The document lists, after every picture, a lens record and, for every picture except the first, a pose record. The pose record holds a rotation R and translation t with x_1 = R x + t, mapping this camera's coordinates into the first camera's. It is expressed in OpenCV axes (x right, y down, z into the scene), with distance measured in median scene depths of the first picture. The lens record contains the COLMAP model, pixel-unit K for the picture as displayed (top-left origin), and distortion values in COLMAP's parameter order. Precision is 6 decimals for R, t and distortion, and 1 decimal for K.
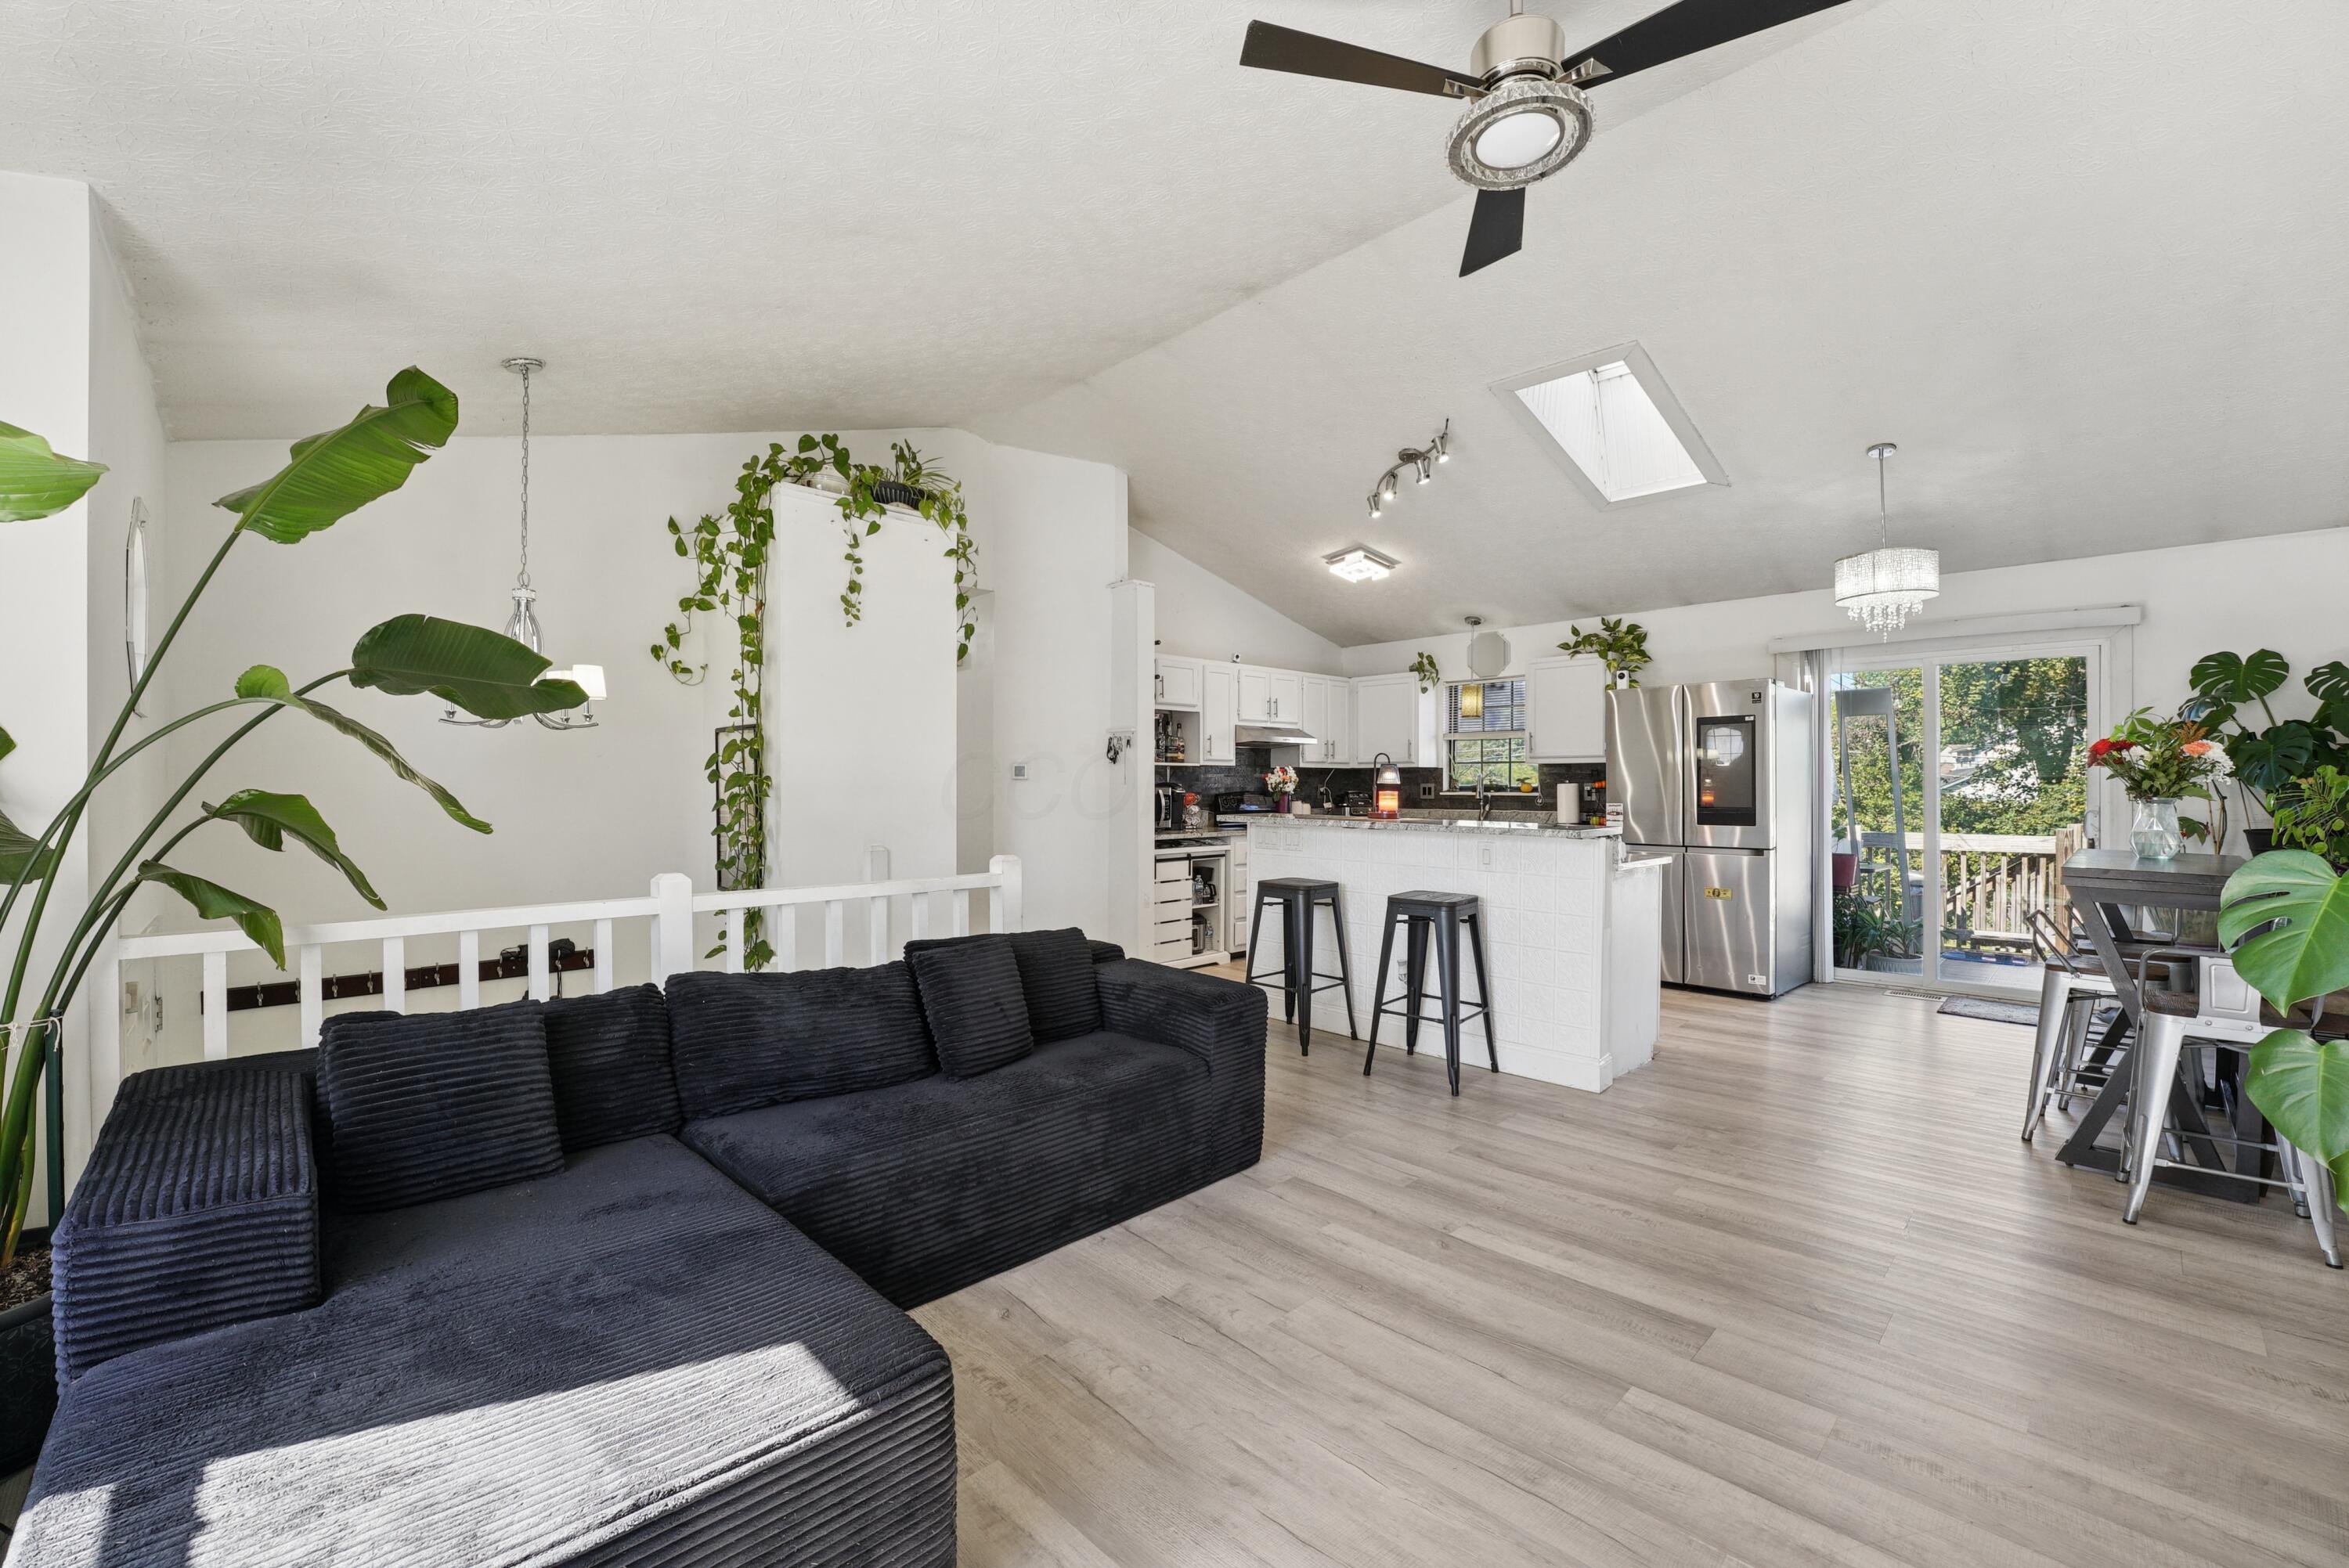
lens RADIAL K [[963.7, 0, 1155.3], [0, 963.7, 779.7], [0, 0, 1]] dist [-0.014590, 0.000197]
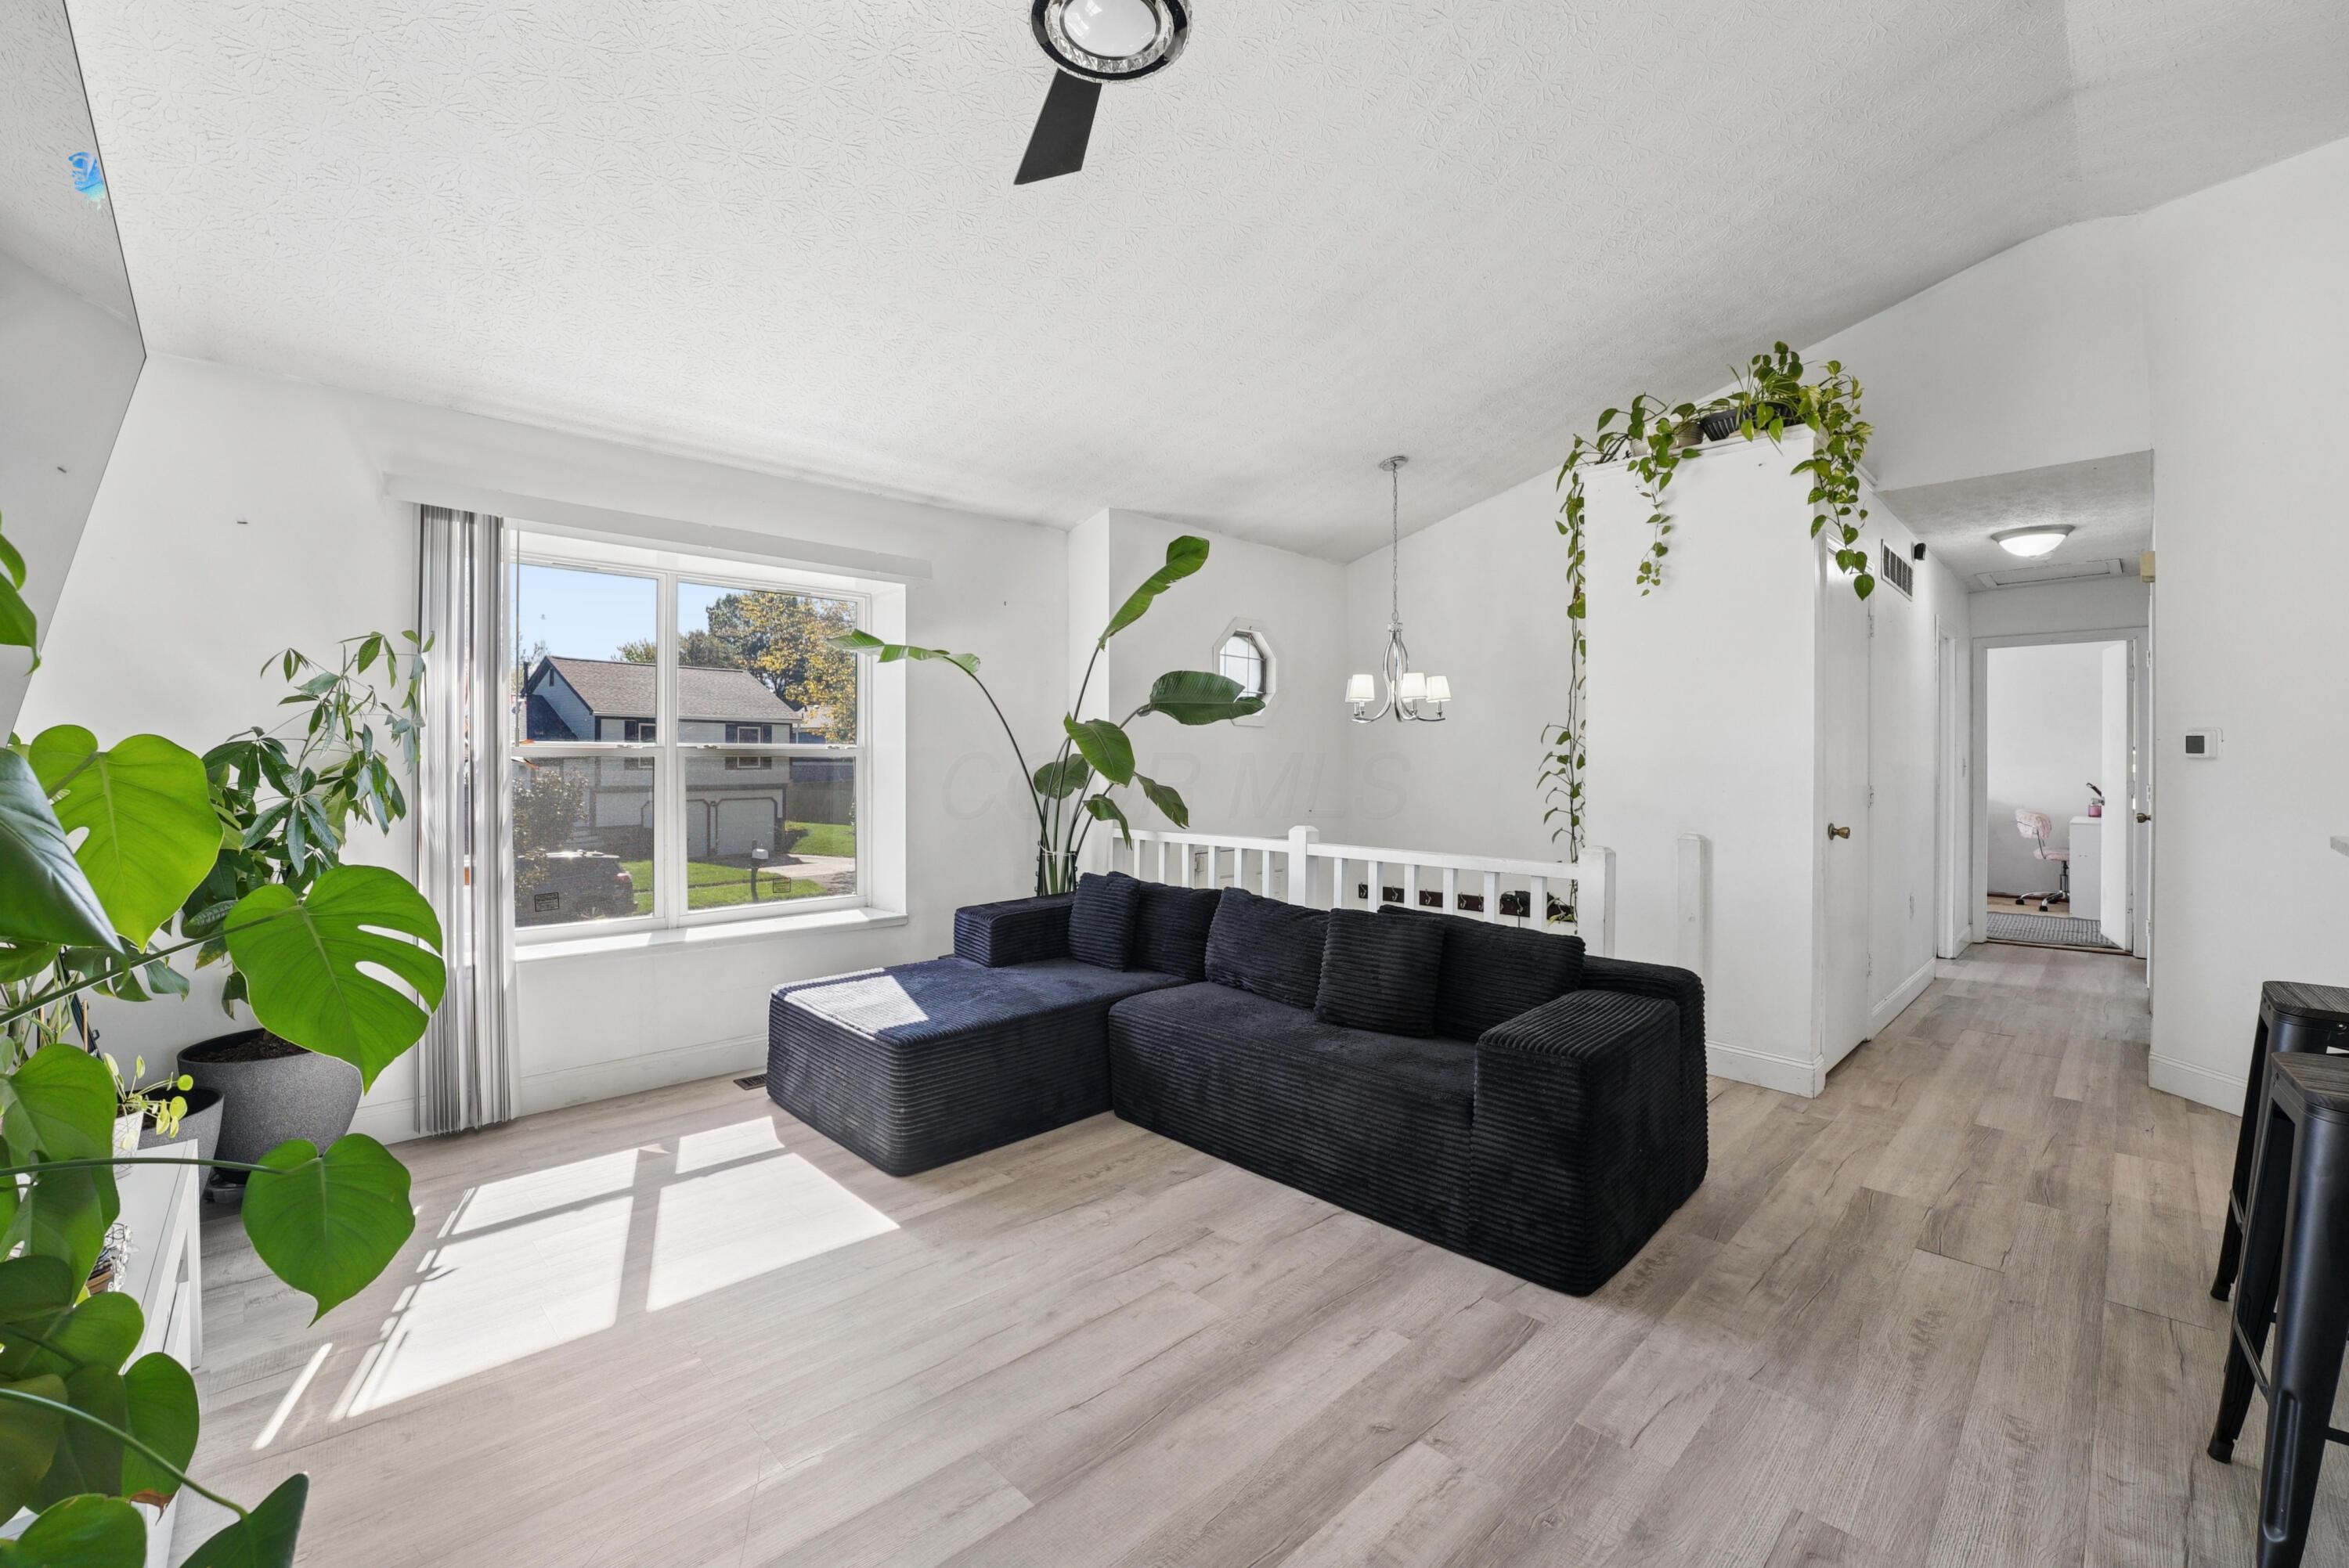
lens RADIAL K [[966.4, 0, 1127.3], [0, 966.4, 772.2], [0, 0, 1]] dist [-0.019662, 0.000102]
pose [[-0.008120, 0.017962, -0.999806, 0.912328], [-0.001016, 0.999838, 0.017971, -0.006851], [0.999967, 0.001162, -0.008100, 0.752883]]
